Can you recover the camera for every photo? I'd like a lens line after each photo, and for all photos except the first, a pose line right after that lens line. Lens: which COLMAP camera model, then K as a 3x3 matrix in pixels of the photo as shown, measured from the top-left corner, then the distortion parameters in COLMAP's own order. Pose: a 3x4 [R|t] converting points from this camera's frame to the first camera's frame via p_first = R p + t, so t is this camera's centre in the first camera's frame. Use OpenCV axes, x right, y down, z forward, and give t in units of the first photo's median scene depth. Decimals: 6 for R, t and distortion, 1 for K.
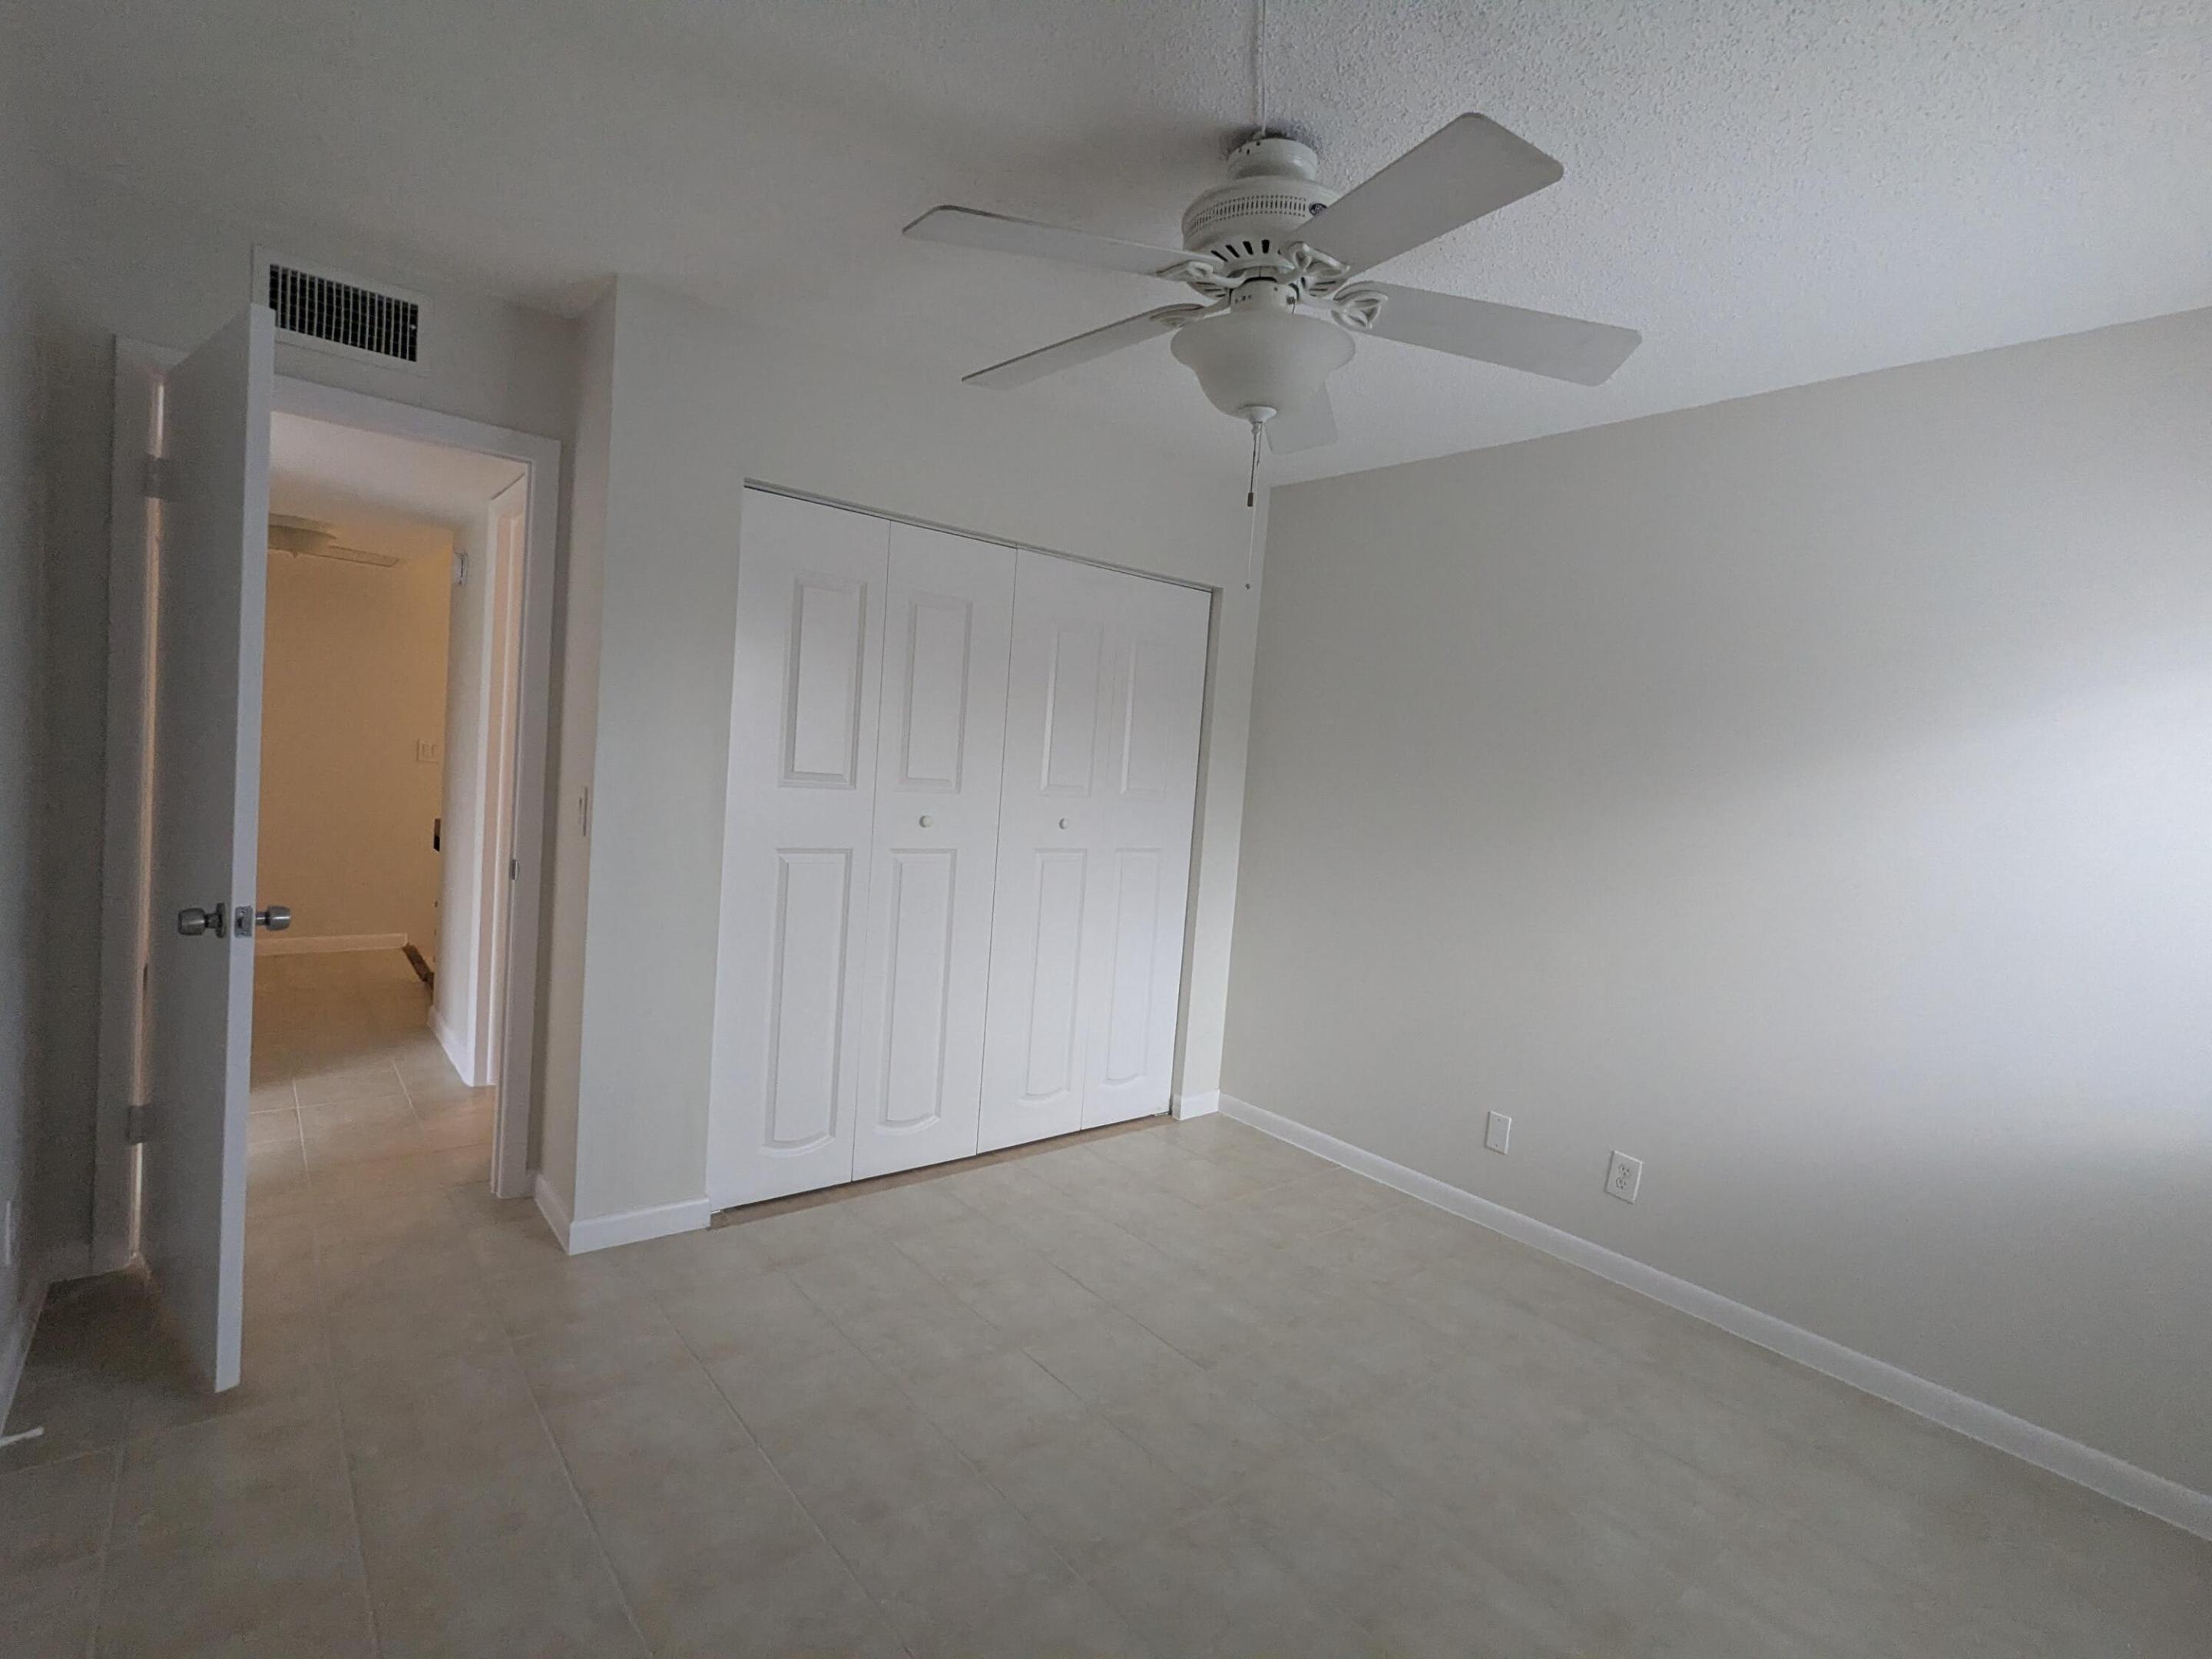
lens RADIAL K [[1045.0, 0, 1099.6], [0, 1045.0, 826.1], [0, 0, 1]] dist [0.003630, 0.001649]
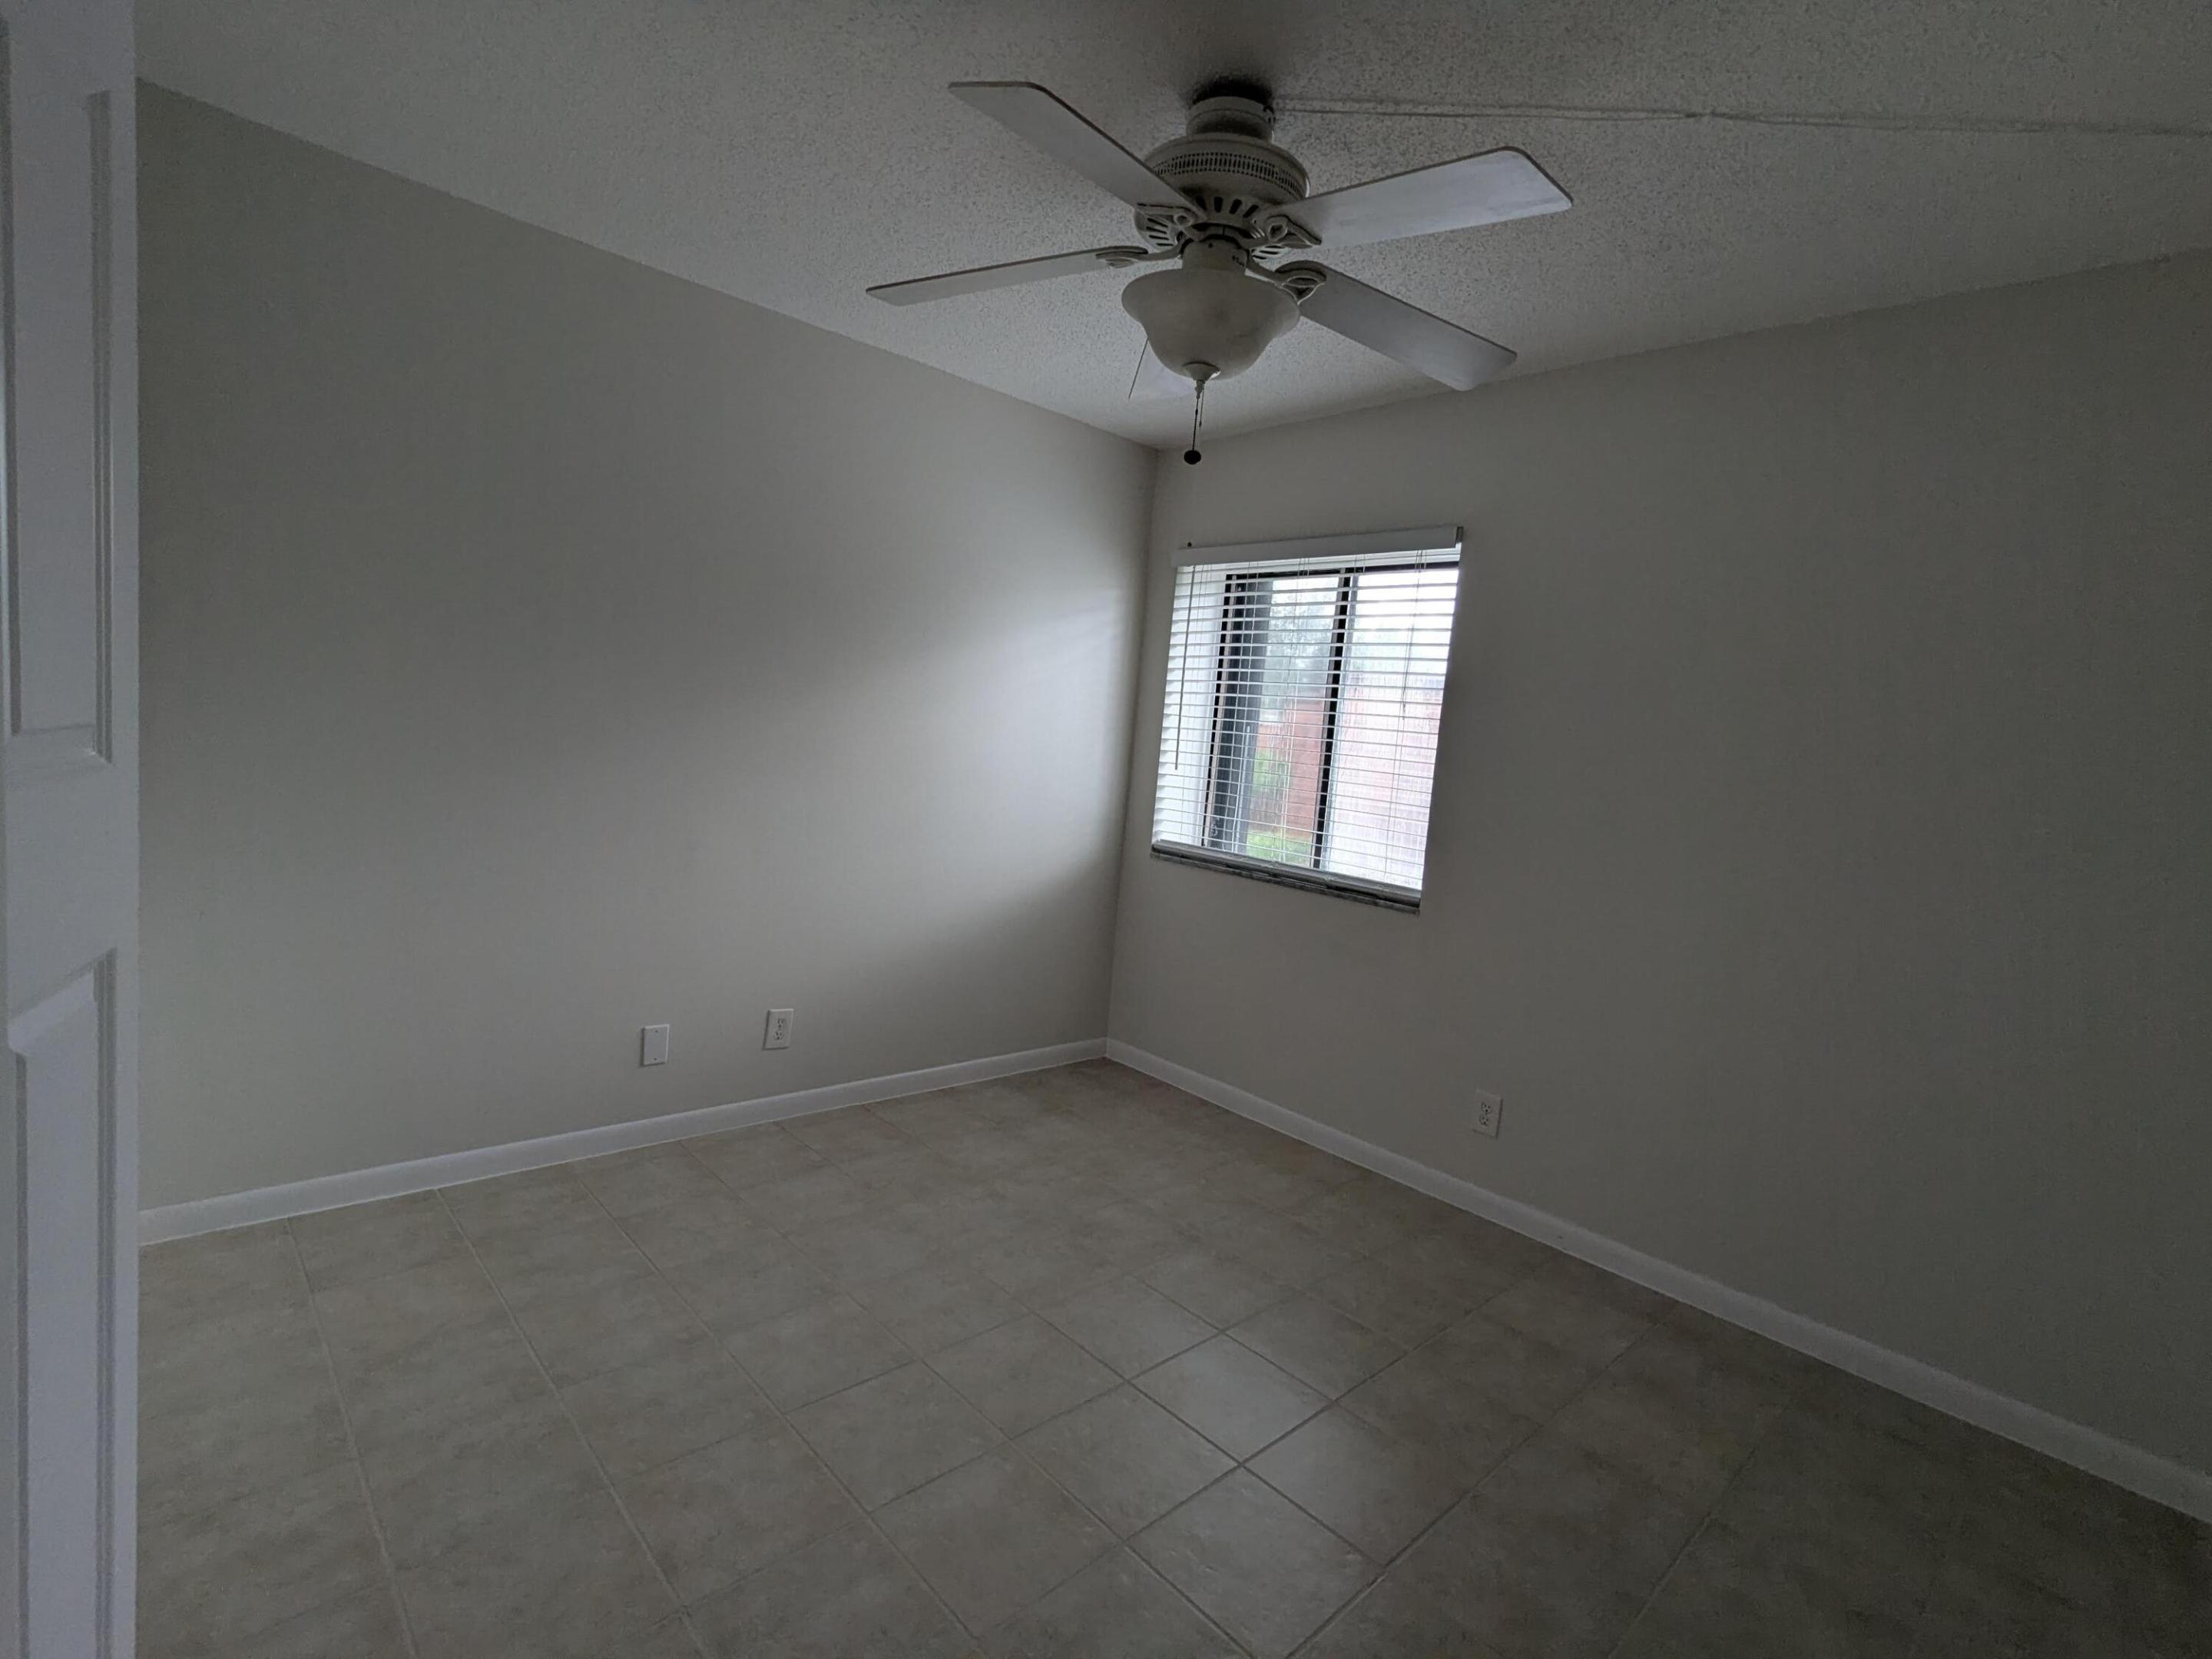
lens RADIAL K [[1045.0, 0, 1099.1], [0, 1045.0, 828.5], [0, 0, 1]] dist [0.003630, 0.001649]
pose [[-0.054326, -0.175839, 0.982919, -0.617722], [-0.039846, 0.983970, 0.173825, -0.090806], [-0.997728, -0.029722, -0.060462, 0.769888]]
